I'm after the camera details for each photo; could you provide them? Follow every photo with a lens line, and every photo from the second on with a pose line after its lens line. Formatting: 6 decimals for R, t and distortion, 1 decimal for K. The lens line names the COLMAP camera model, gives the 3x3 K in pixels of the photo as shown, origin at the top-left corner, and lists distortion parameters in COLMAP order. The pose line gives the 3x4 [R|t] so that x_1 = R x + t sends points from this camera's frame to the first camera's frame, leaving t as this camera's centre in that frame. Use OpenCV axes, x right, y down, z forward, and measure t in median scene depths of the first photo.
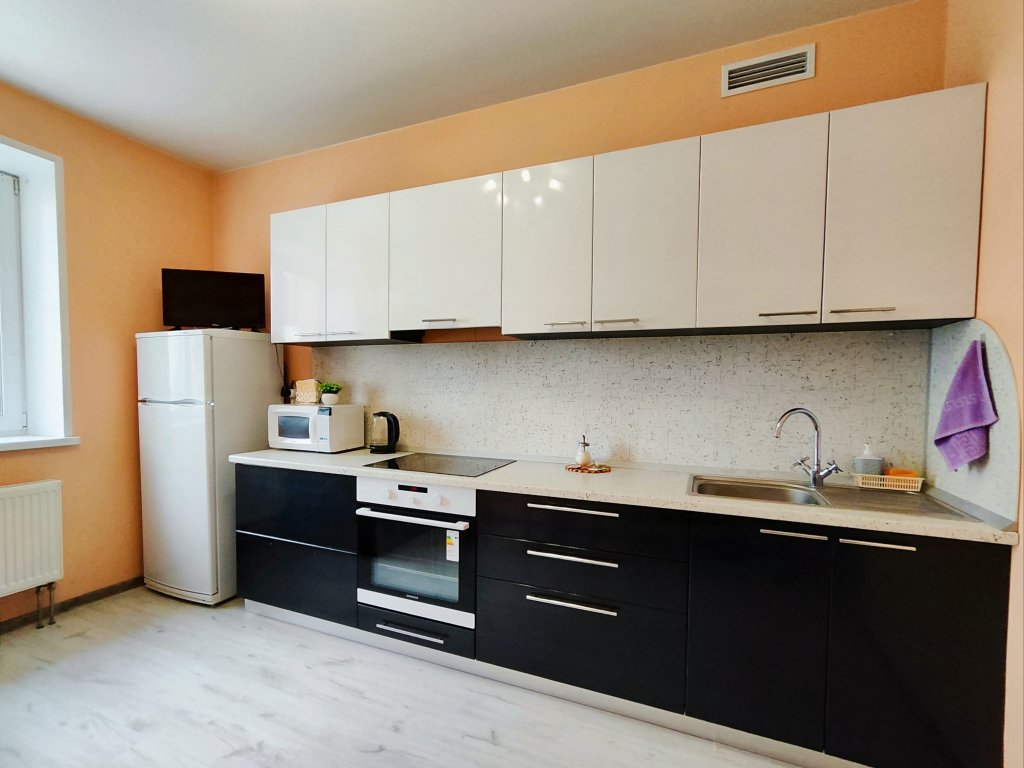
lens RADIAL K [[491.6, 0, 483.1], [0, 491.6, 406.5], [0, 0, 1]] dist [-0.021004, 0.016508]
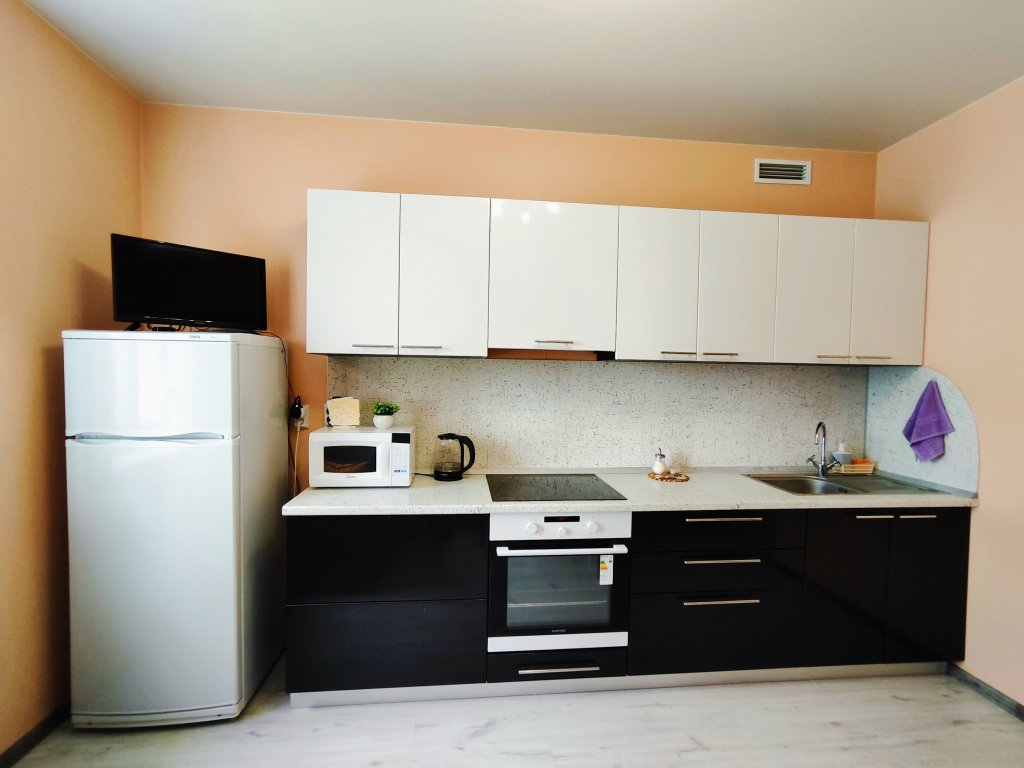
lens RADIAL K [[467.6, 0, 509.6], [0, 467.6, 387.5], [0, 0, 1]] dist [-0.018881, 0.016576]
pose [[0.865450, -0.009931, 0.500897, -0.670469], [0.013160, 0.999909, -0.002912, -0.087335], [-0.500823, 0.009112, 0.865502, 0.248573]]
